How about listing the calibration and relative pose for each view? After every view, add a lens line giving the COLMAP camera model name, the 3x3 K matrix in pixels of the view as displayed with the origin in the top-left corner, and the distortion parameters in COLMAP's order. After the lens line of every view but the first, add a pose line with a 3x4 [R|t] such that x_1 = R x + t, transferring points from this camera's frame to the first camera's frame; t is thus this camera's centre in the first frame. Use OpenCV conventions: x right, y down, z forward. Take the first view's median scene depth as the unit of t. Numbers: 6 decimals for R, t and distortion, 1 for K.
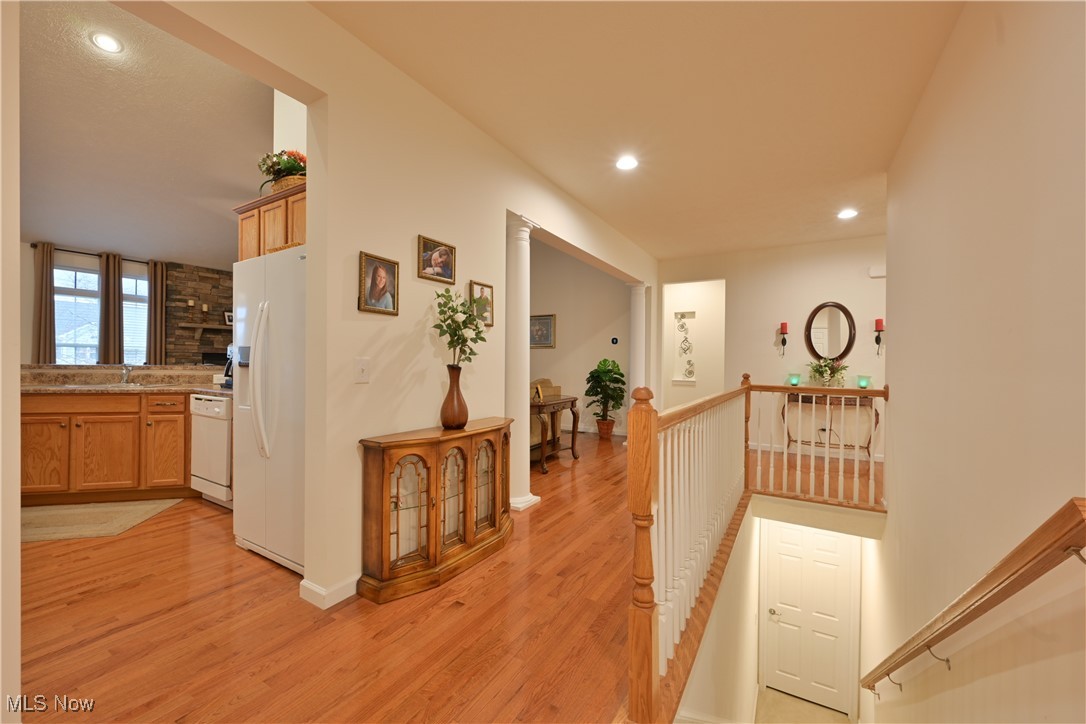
lens RADIAL K [[427.3, 0, 540.8], [0, 427.3, 363.8], [0, 0, 1]] dist [-0.001331, 0.000033]
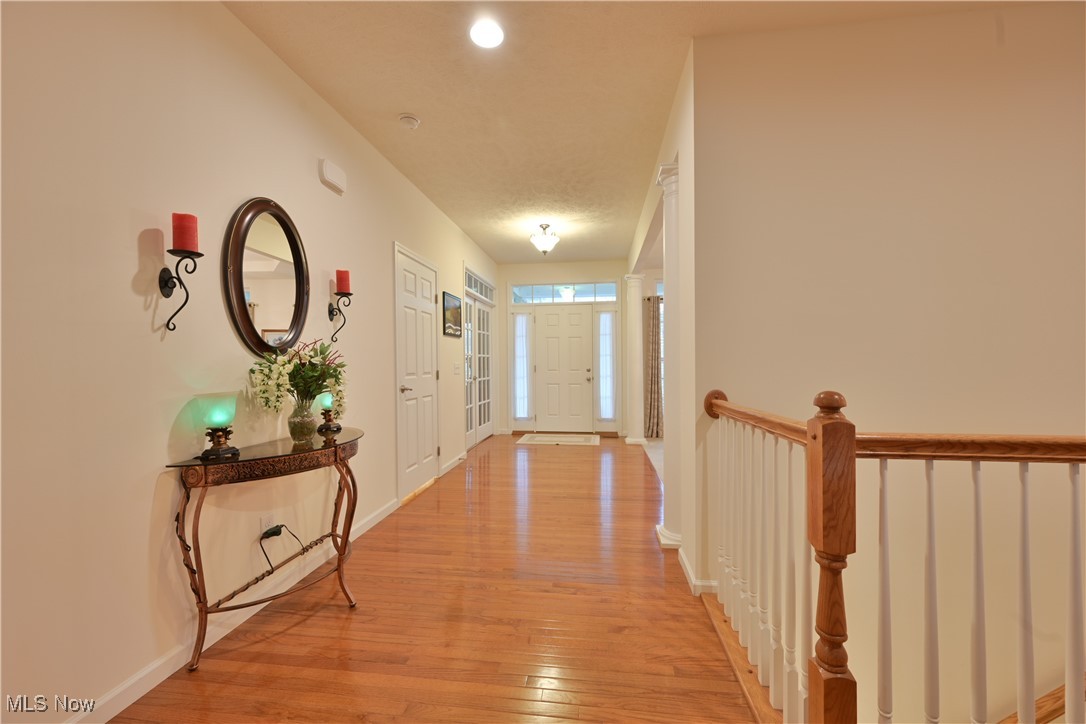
lens RADIAL K [[427.3, 0, 540.8], [0, 427.3, 363.8], [0, 0, 1]] dist [-0.001331, 0.000033]
pose [[-0.403737, -0.001990, 0.914873, 0.236165], [0.016309, 0.999823, 0.009372, 0.000454], [-0.914730, 0.018704, -0.403633, 0.927161]]
